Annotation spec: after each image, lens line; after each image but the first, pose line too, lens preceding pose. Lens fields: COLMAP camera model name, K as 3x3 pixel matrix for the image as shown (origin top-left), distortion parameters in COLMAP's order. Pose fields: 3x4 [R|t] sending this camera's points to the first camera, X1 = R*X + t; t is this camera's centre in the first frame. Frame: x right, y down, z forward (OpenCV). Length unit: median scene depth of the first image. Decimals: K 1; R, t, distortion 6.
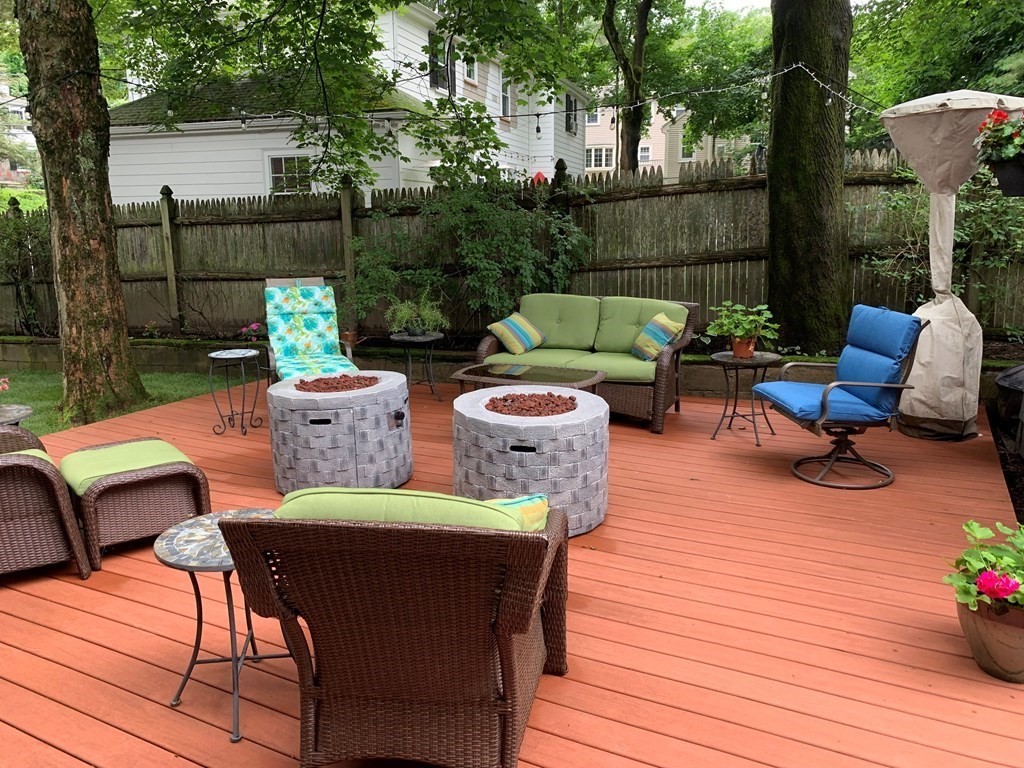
lens RADIAL K [[828.9, 0, 499.5], [0, 828.9, 391.9], [0, 0, 1]] dist [0.074715, -0.101939]
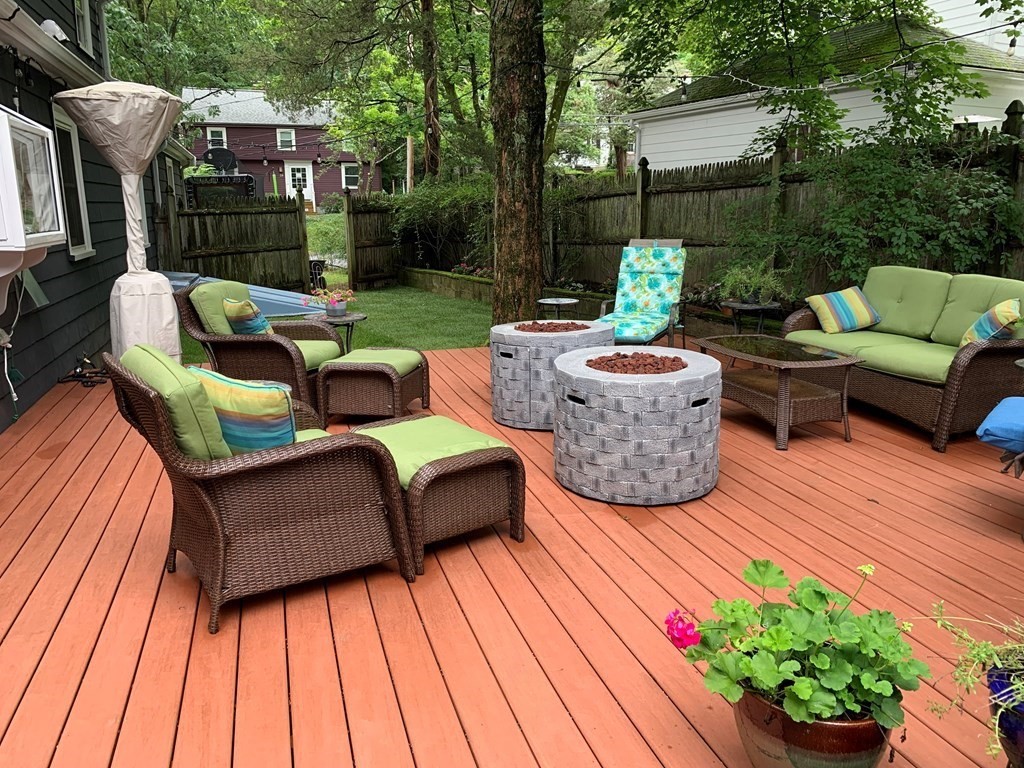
lens RADIAL K [[828.9, 0, 499.5], [0, 828.9, 391.9], [0, 0, 1]] dist [0.074715, -0.101939]
pose [[0.677979, 0.166477, -0.715982, 0.411335], [-0.153769, 0.984587, 0.083324, -0.005196], [0.718818, 0.053604, 0.693129, 0.151685]]
